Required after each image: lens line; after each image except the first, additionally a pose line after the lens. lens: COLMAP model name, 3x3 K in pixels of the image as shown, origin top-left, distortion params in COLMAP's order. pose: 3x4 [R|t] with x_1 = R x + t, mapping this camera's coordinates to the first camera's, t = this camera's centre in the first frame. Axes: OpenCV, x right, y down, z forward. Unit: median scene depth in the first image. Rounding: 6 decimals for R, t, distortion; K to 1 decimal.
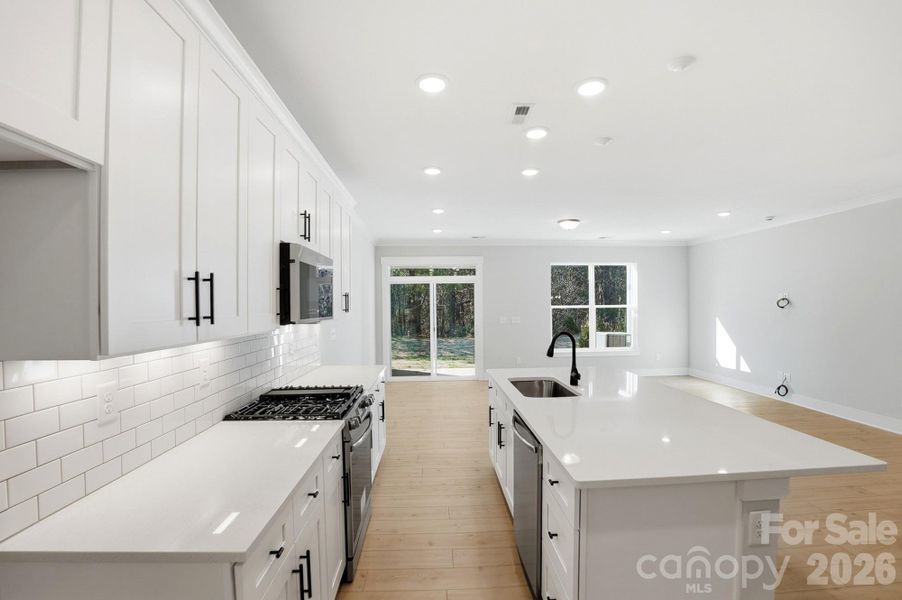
lens RADIAL K [[410.0, 0, 454.0], [0, 410.0, 302.7], [0, 0, 1]] dist [-0.057885, 0.004854]
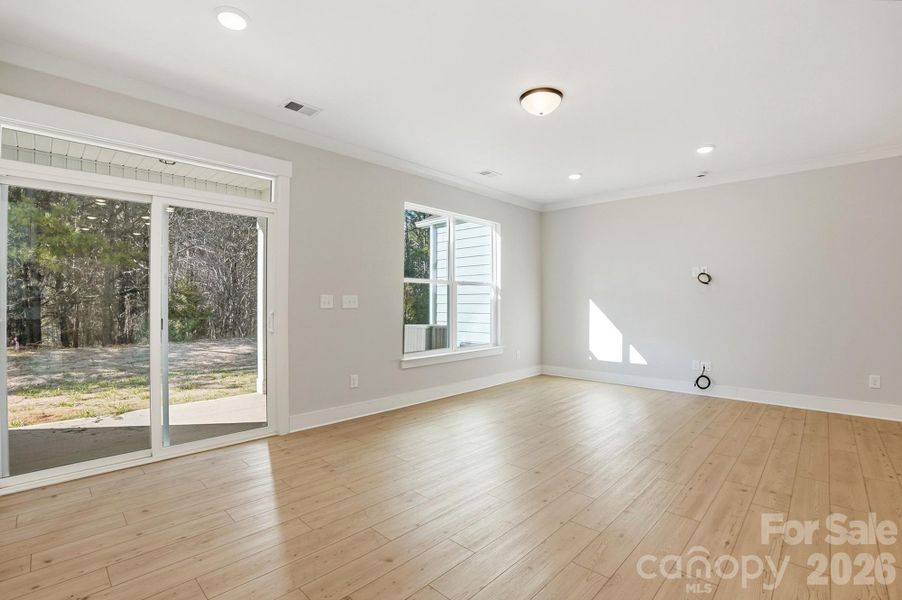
lens RADIAL K [[410.0, 0, 446.5], [0, 410.0, 303.5], [0, 0, 1]] dist [-0.057885, 0.004854]
pose [[0.726182, 0.005525, 0.687481, -0.121340], [-0.008744, 0.999961, 0.001200, 0.046516], [-0.687447, -0.006883, 0.726202, 0.602837]]
